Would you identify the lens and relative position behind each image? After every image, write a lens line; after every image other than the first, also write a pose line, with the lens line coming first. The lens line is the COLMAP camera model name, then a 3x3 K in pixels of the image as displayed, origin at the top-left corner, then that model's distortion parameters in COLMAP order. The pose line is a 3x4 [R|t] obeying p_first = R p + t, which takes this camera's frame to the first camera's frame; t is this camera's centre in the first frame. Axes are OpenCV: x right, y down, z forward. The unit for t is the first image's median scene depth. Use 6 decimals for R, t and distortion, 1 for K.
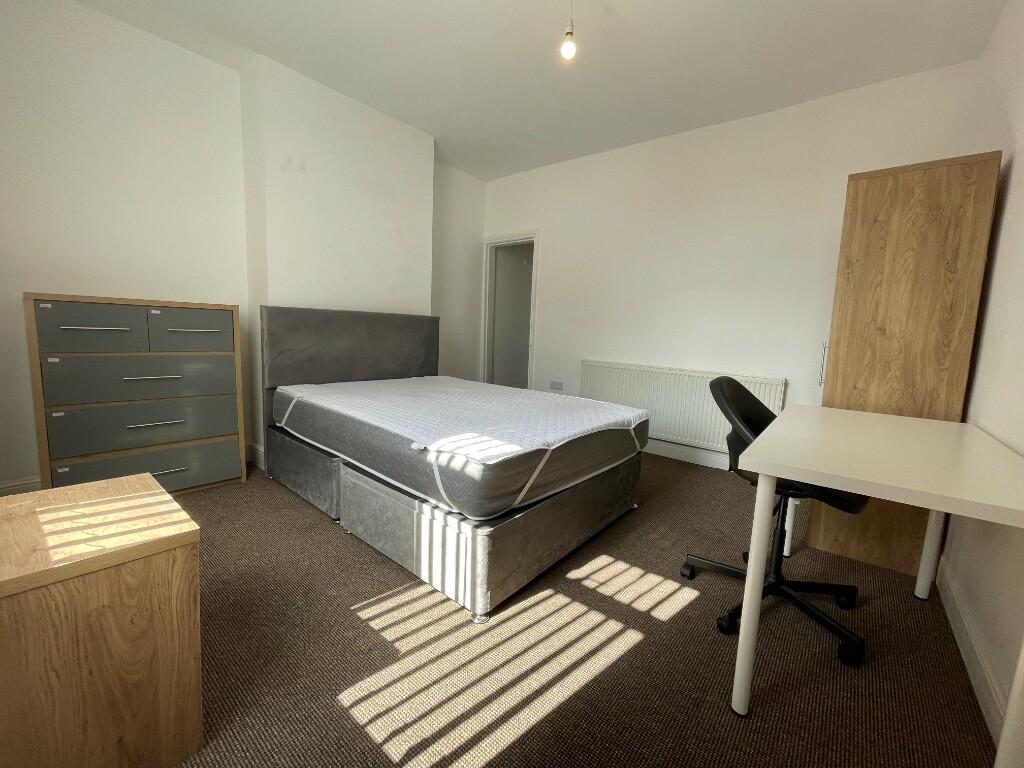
lens RADIAL K [[415.8, 0, 507.6], [0, 415.8, 389.1], [0, 0, 1]] dist [-0.004030, 0.001271]
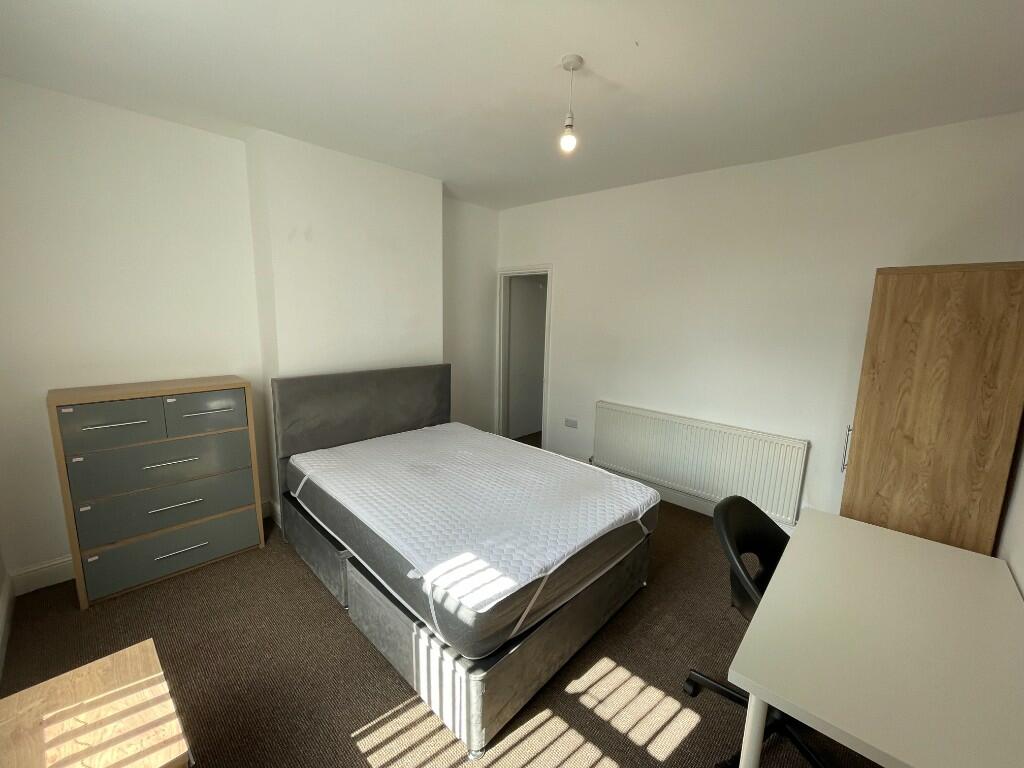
lens RADIAL K [[415.8, 0, 509.5], [0, 415.8, 382.8], [0, 0, 1]] dist [-0.004030, 0.001271]
pose [[0.998162, -0.005822, -0.060316, 0.067028], [0.008580, 0.998924, 0.045579, -0.320026], [0.059986, -0.046012, 0.997138, 0.026409]]
